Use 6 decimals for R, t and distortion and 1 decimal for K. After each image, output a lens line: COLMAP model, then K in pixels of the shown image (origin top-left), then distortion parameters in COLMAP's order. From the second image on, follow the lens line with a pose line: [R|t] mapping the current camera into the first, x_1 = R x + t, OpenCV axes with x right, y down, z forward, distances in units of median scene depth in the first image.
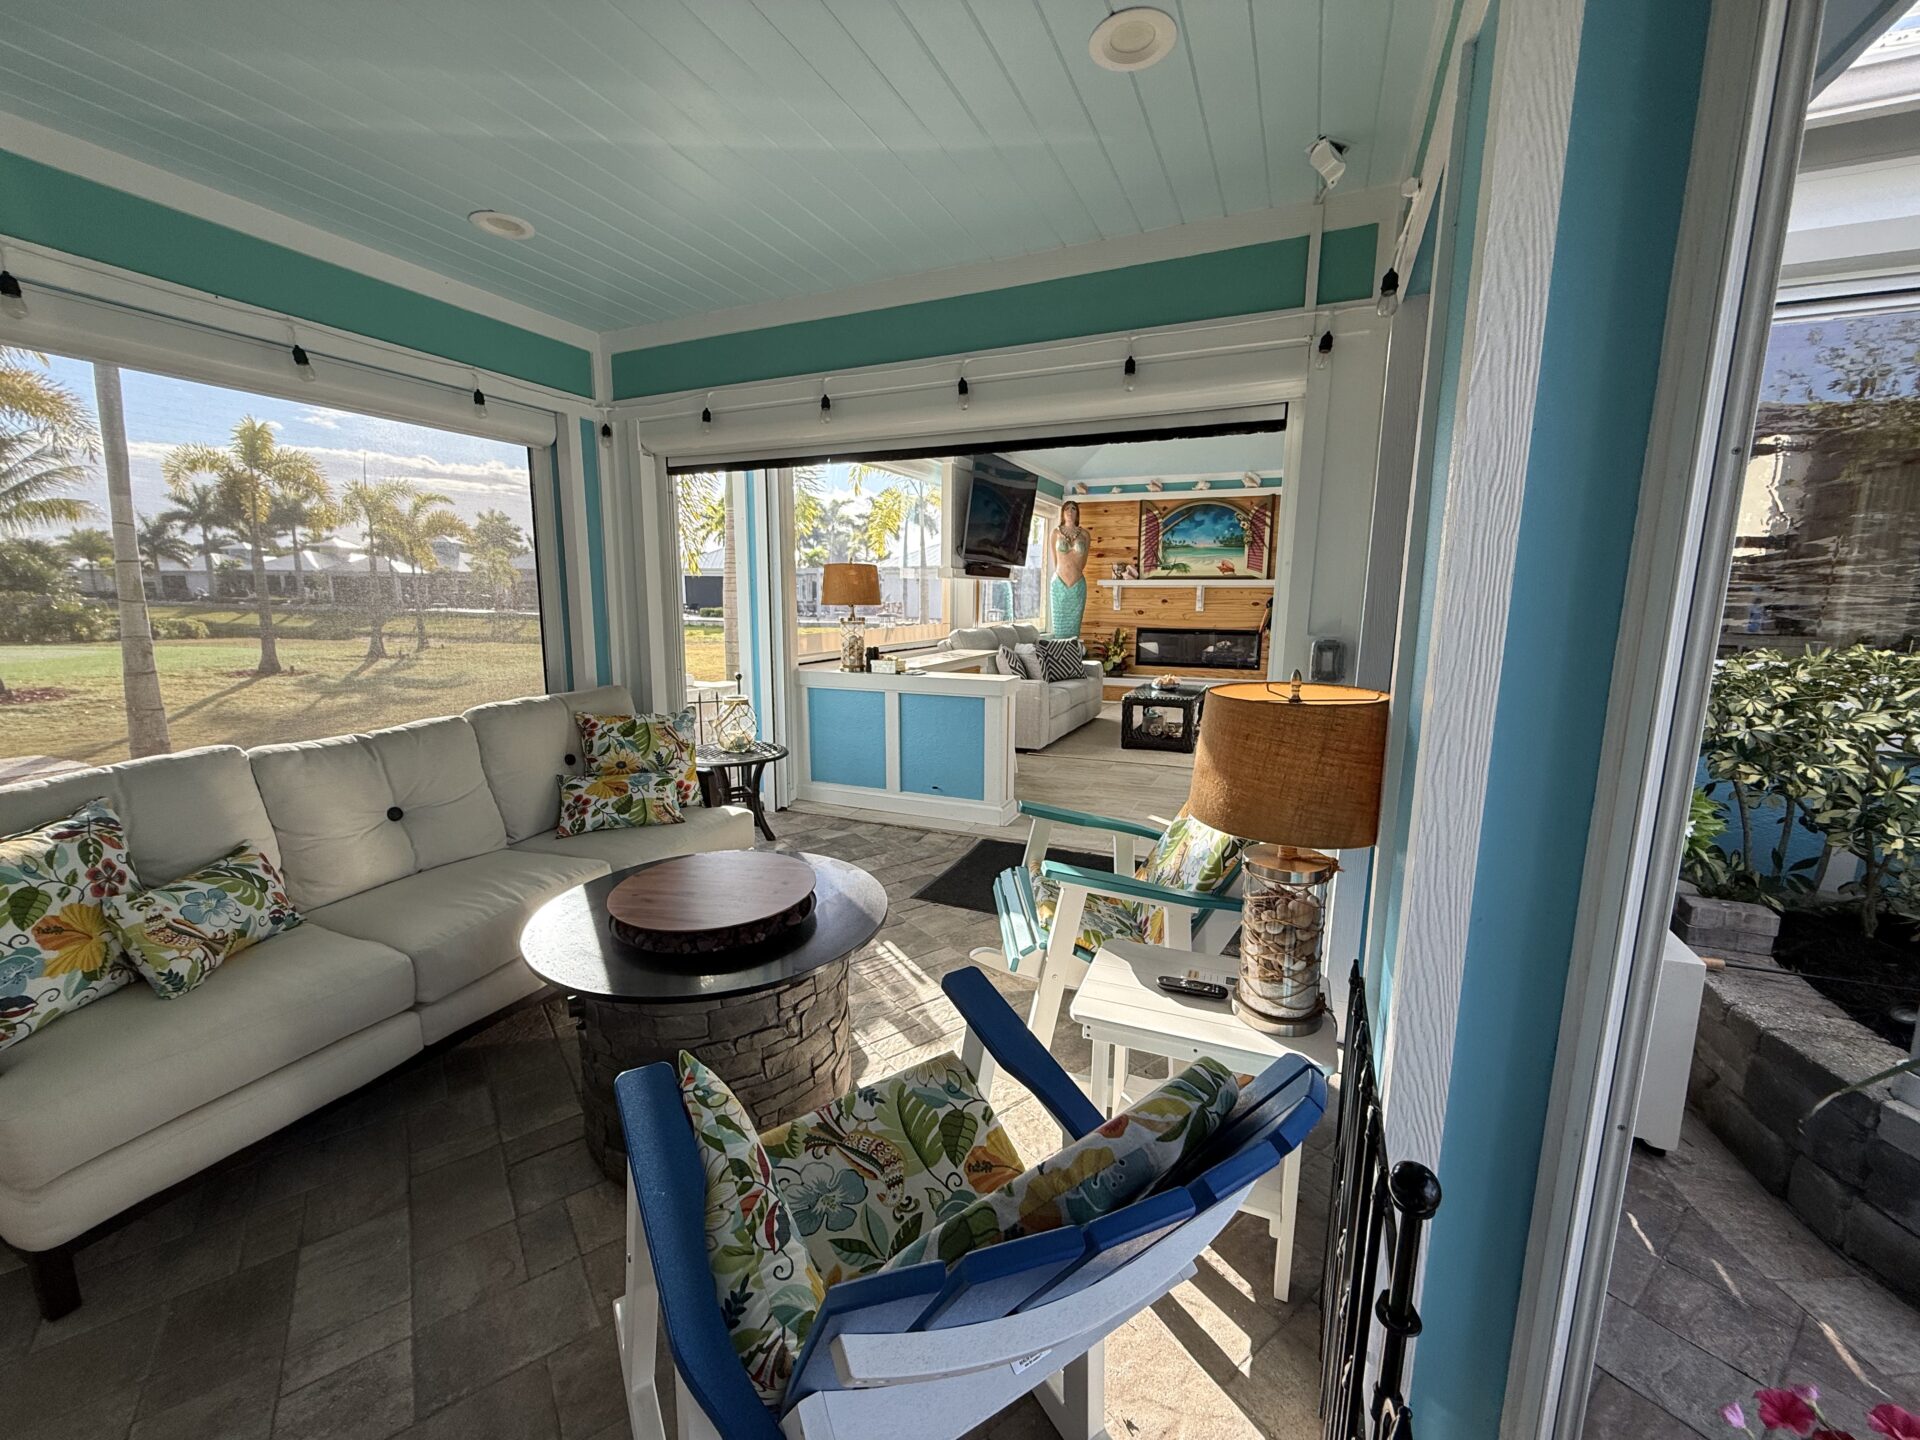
lens RADIAL K [[763.7, 0, 961.9], [0, 763.7, 732.3], [0, 0, 1]] dist [0.000995, 0.000368]
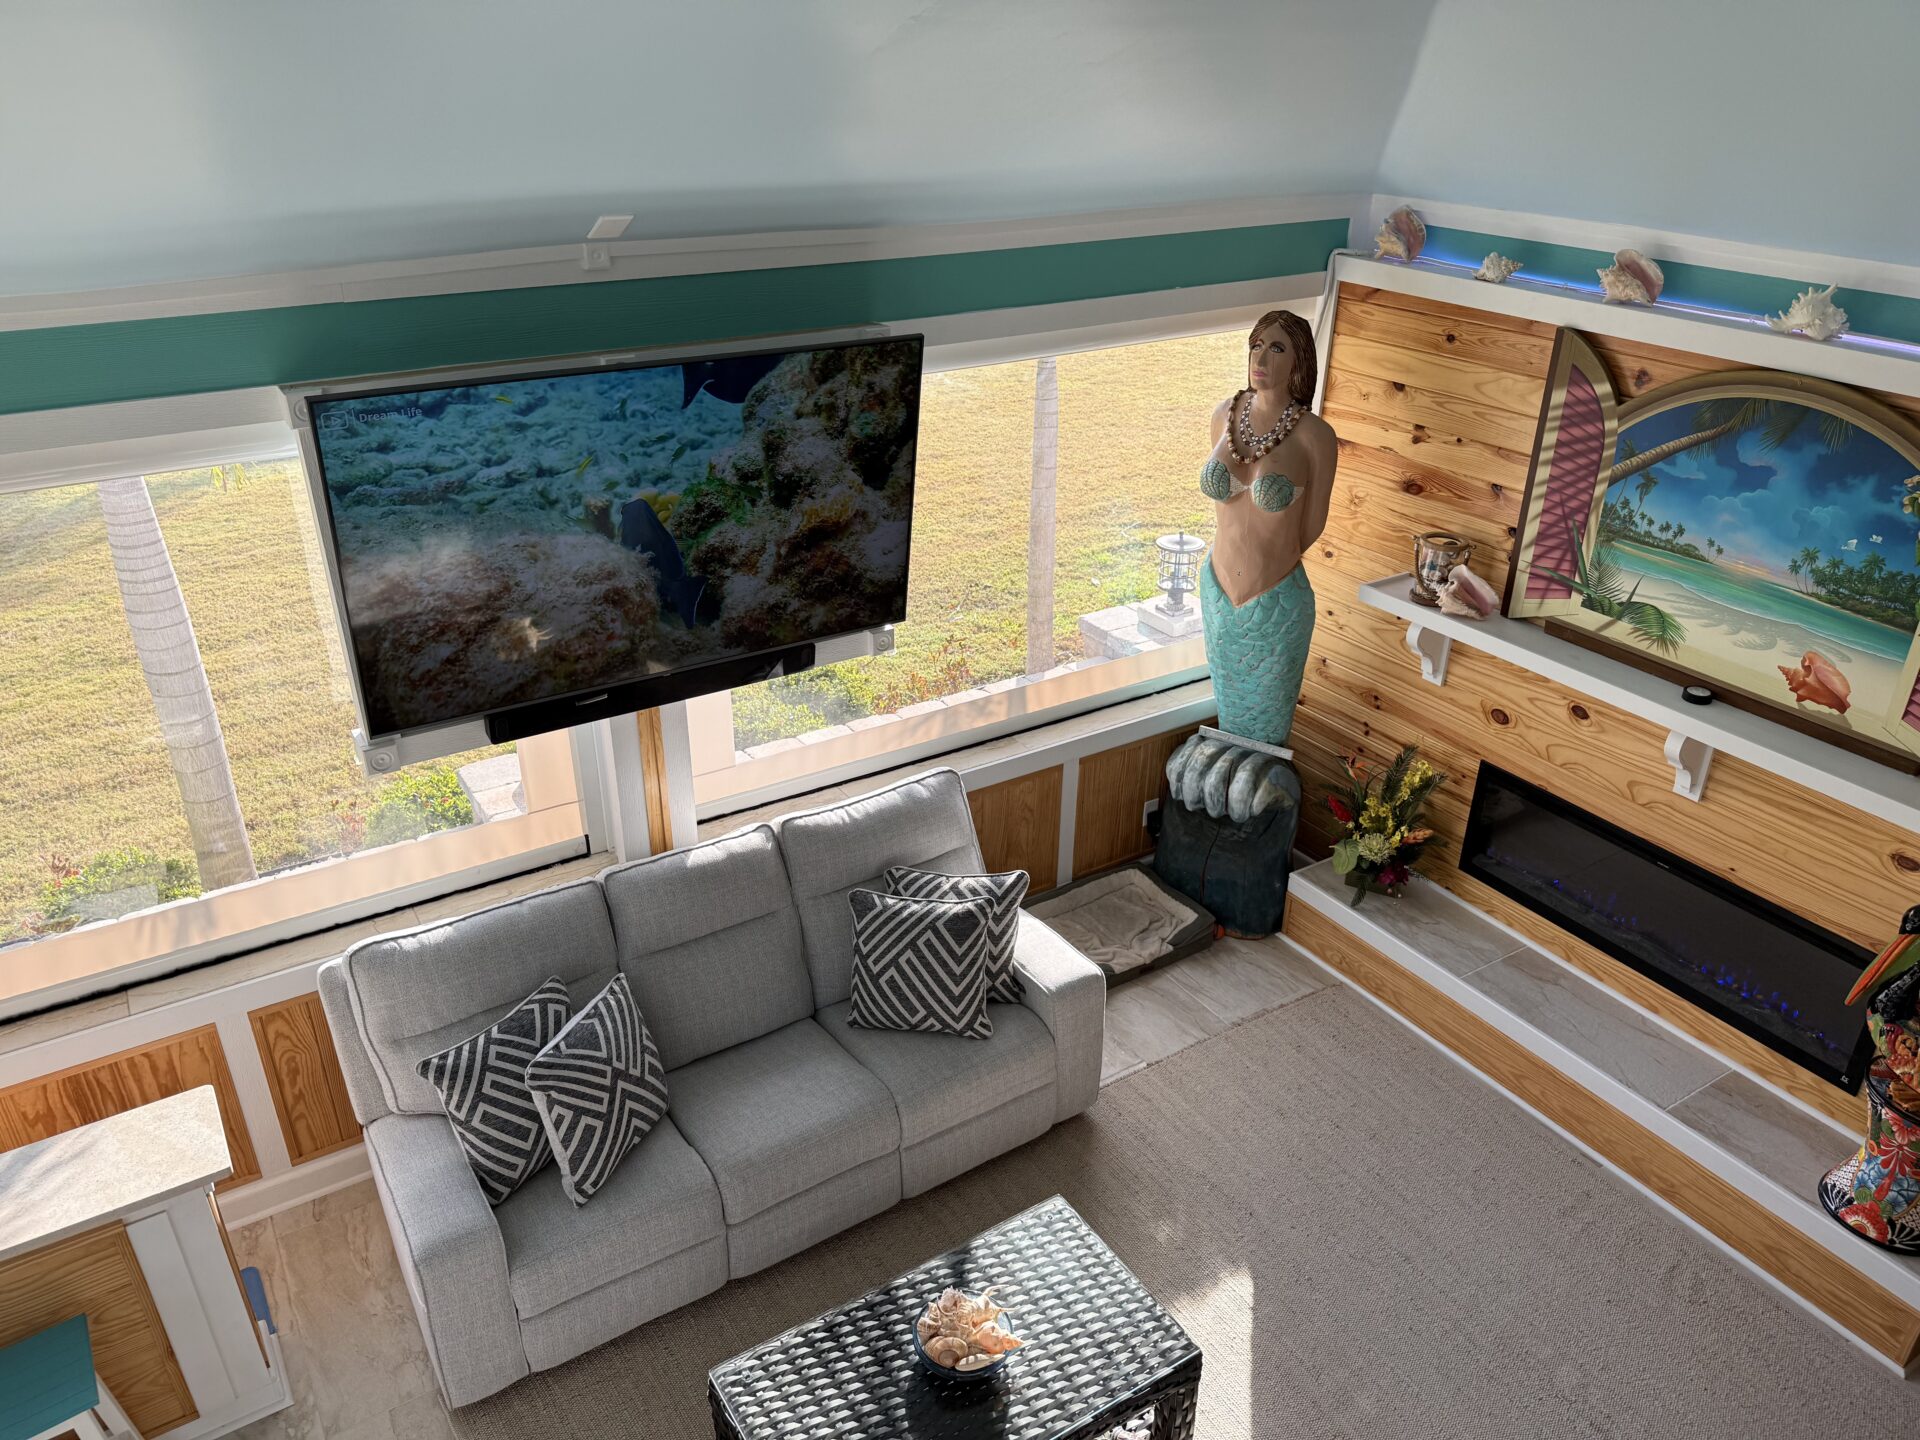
lens RADIAL K [[1362.4, 0, 938.5], [0, 1362.4, 727.9], [0, 0, 1]] dist [0.029085, -0.037907]
pose [[0.822002, 0.258585, -0.507392, 0.333623], [-0.100446, 0.942831, 0.317774, -0.304807], [0.560556, -0.210246, 0.800983, 0.488862]]
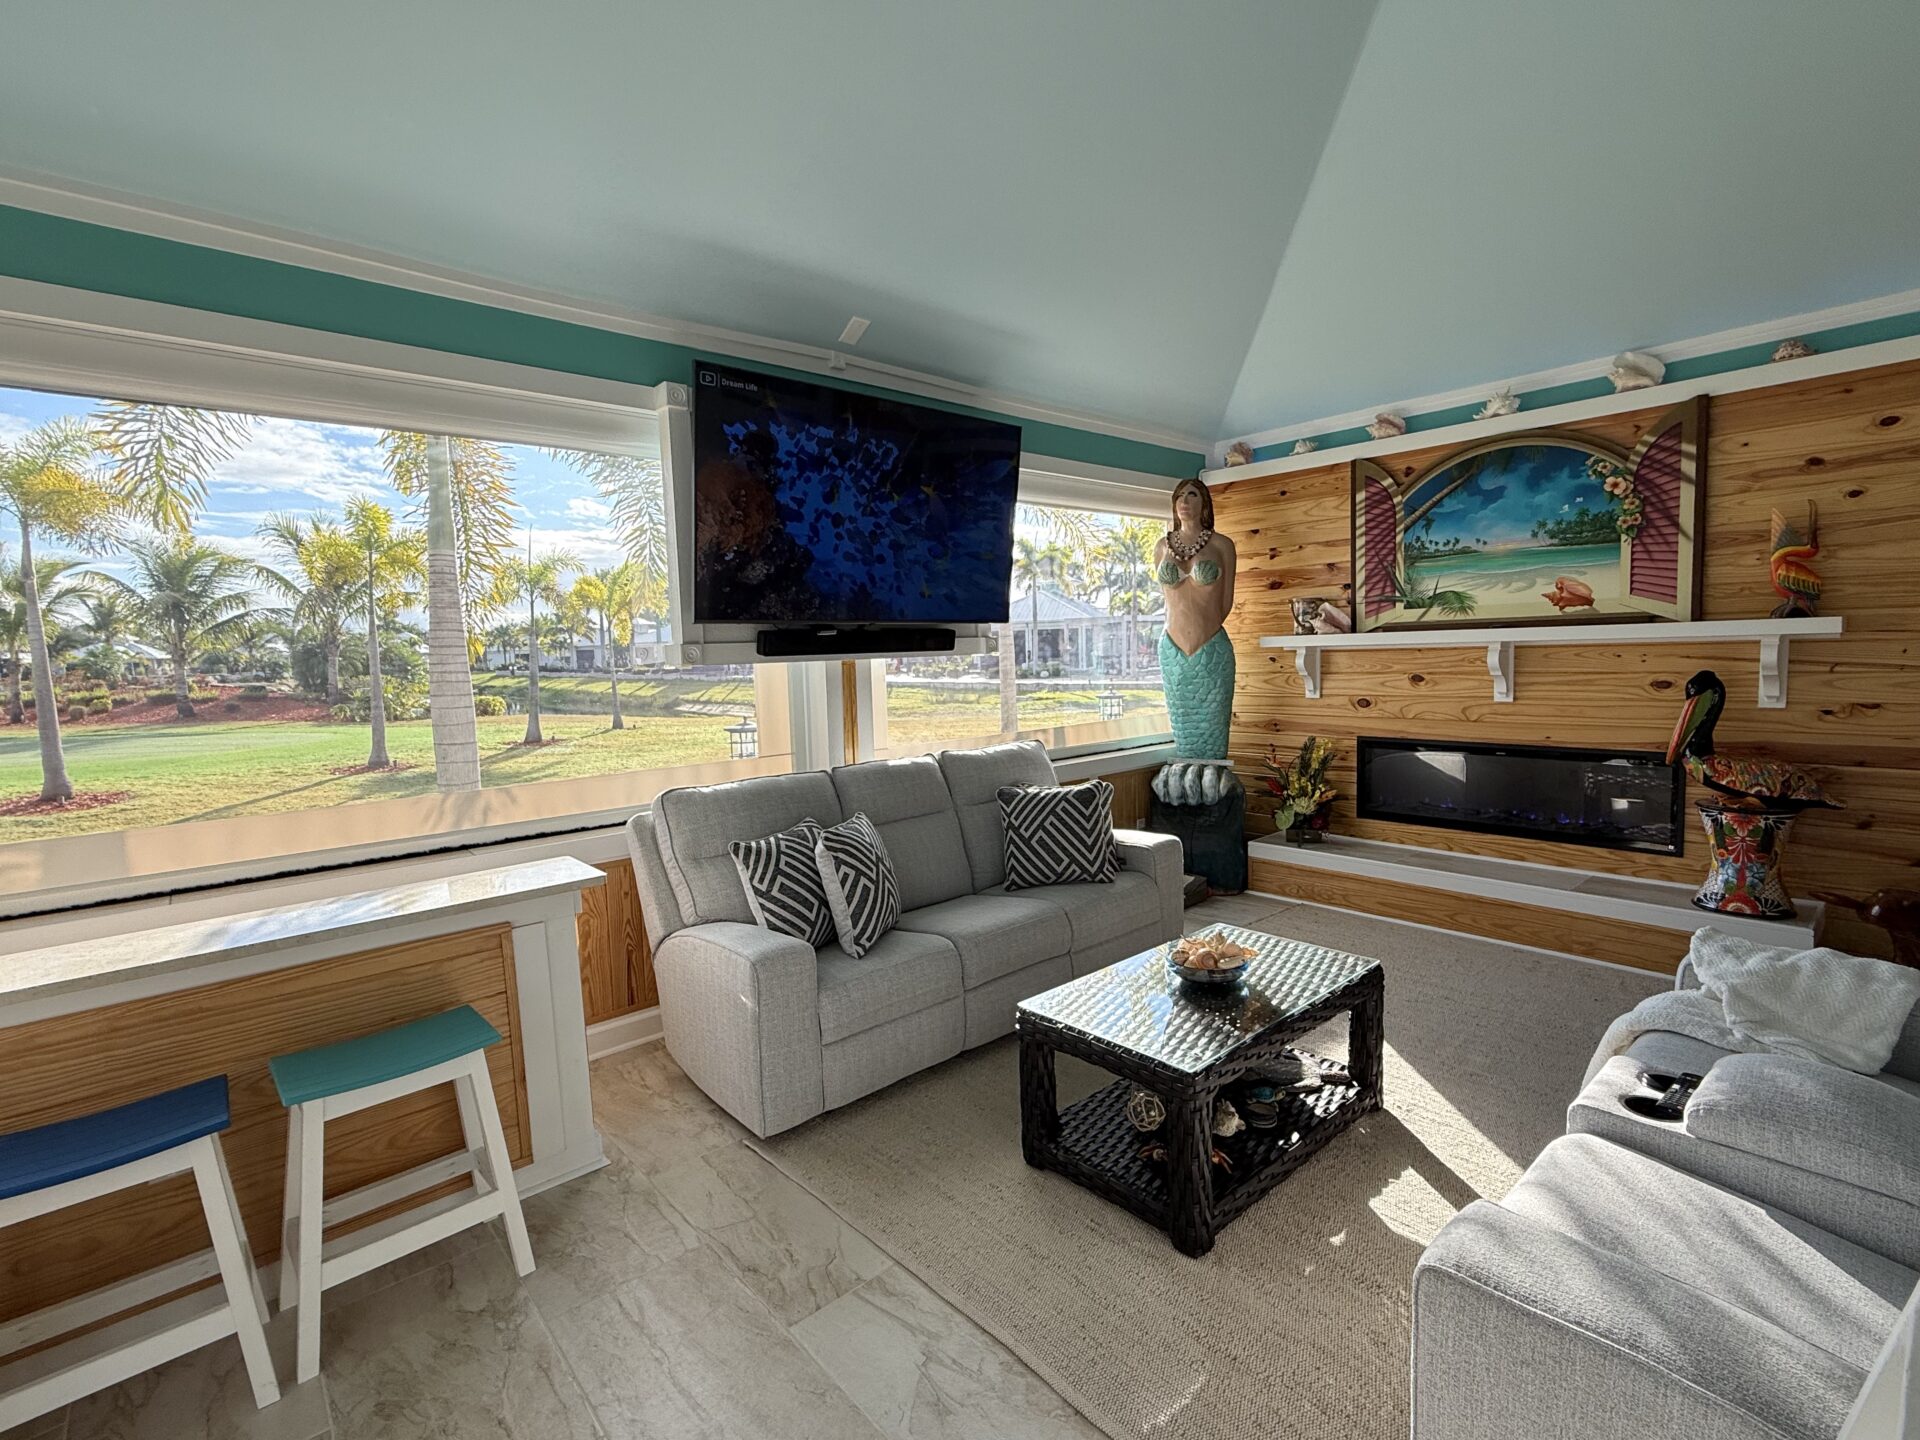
lens RADIAL K [[874.4, 0, 957.6], [0, 874.4, 719.4], [0, 0, 1]] dist [0.000094, 0.000350]
pose [[0.899101, 0.000969, -0.437739, 0.252931], [-0.037568, 0.996479, -0.074958, -0.102672], [0.436125, 0.083840, 0.895972, 0.445953]]
